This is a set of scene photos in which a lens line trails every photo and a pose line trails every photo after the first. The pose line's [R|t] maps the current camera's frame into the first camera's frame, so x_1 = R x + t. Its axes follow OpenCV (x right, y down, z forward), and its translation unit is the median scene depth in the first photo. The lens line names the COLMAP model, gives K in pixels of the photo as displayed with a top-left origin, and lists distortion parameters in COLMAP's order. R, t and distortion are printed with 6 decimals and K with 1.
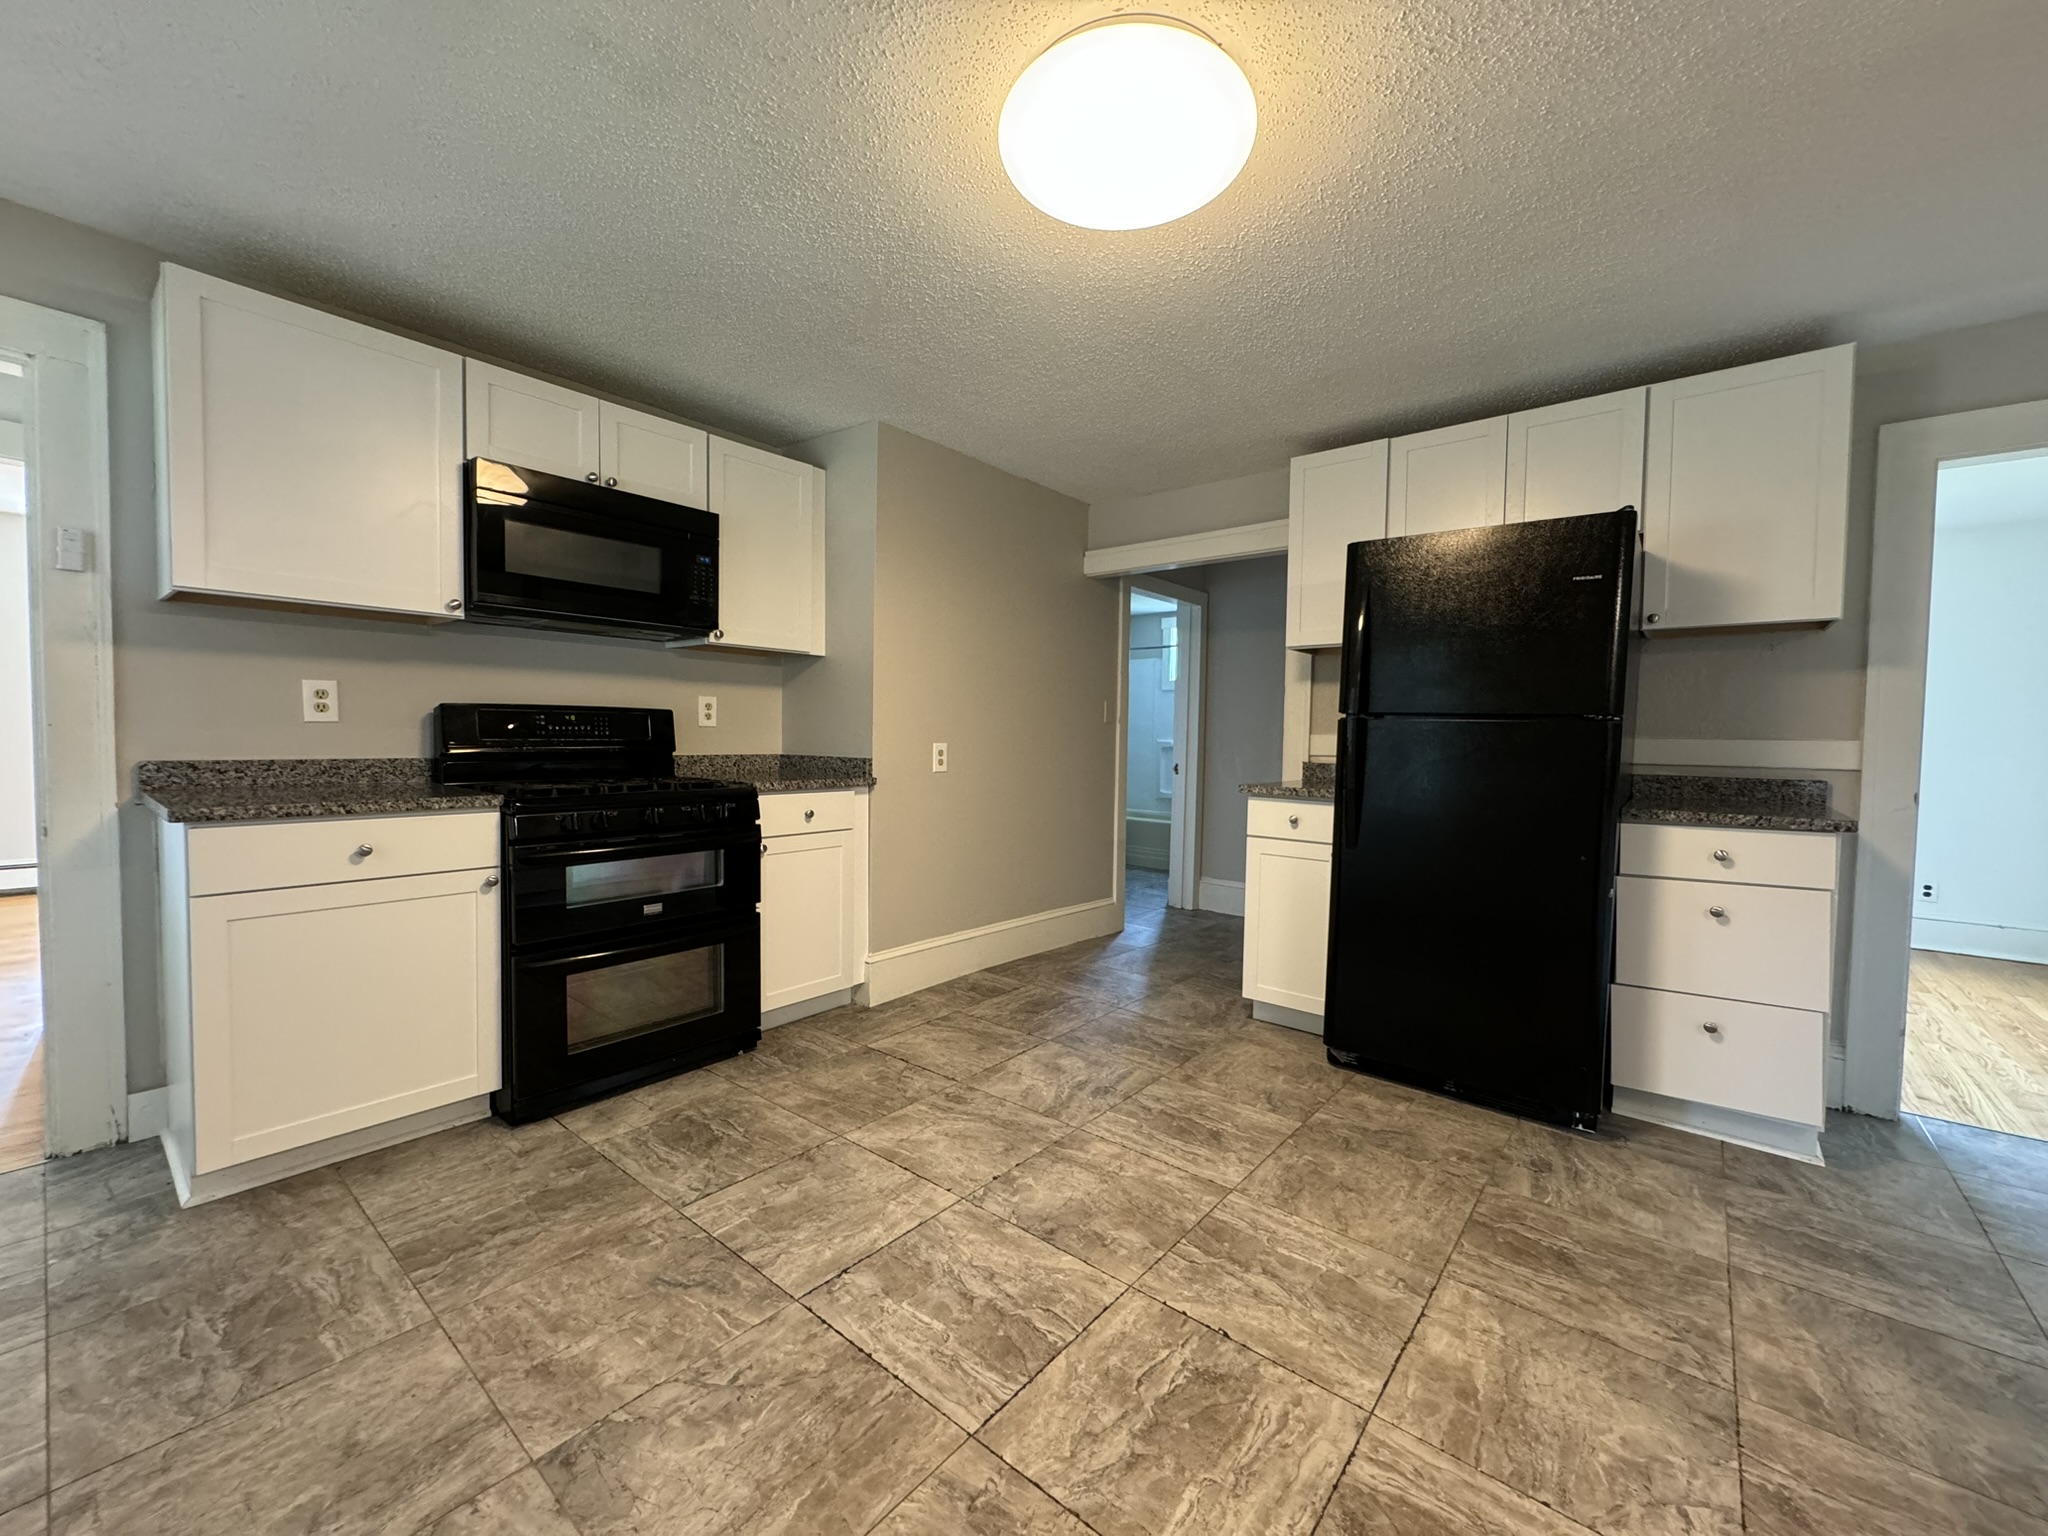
lens RADIAL K [[820.2, 0, 1022.0], [0, 820.2, 764.0], [0, 0, 1]] dist [-0.000930, 0.000157]
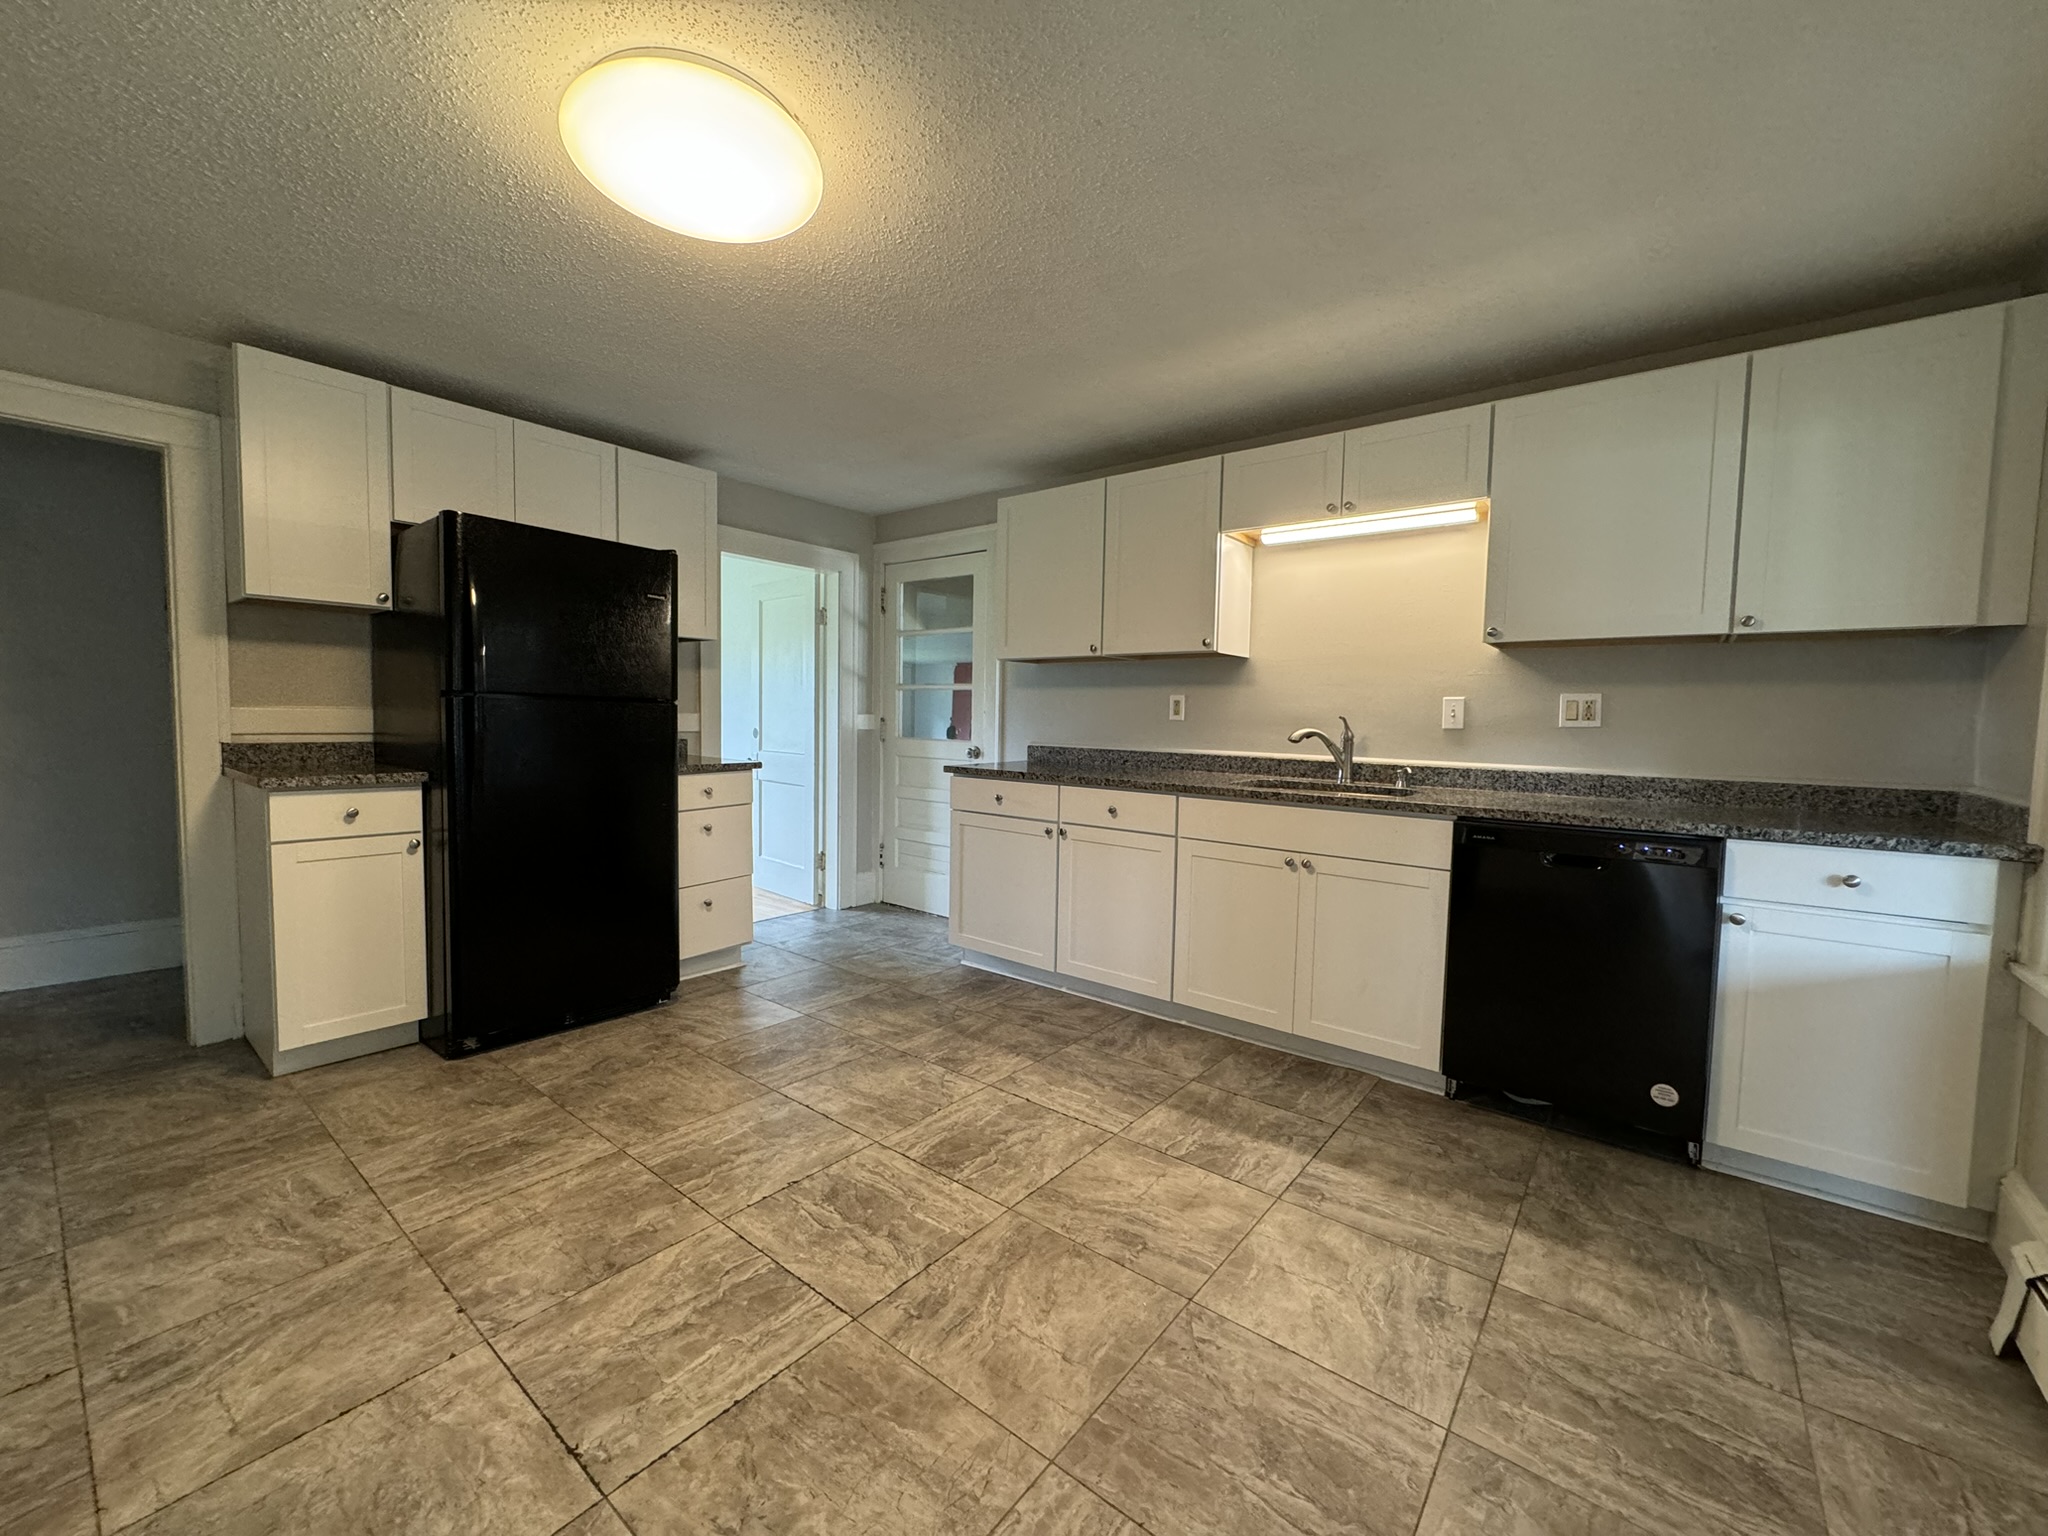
lens RADIAL K [[820.2, 0, 1022.1], [0, 820.2, 769.7], [0, 0, 1]] dist [-0.000930, 0.000157]
pose [[-0.022122, -0.082398, 0.996354, -0.755582], [0.014482, 0.996467, 0.082729, -0.051790], [-0.999650, 0.016259, -0.020850, 0.481556]]
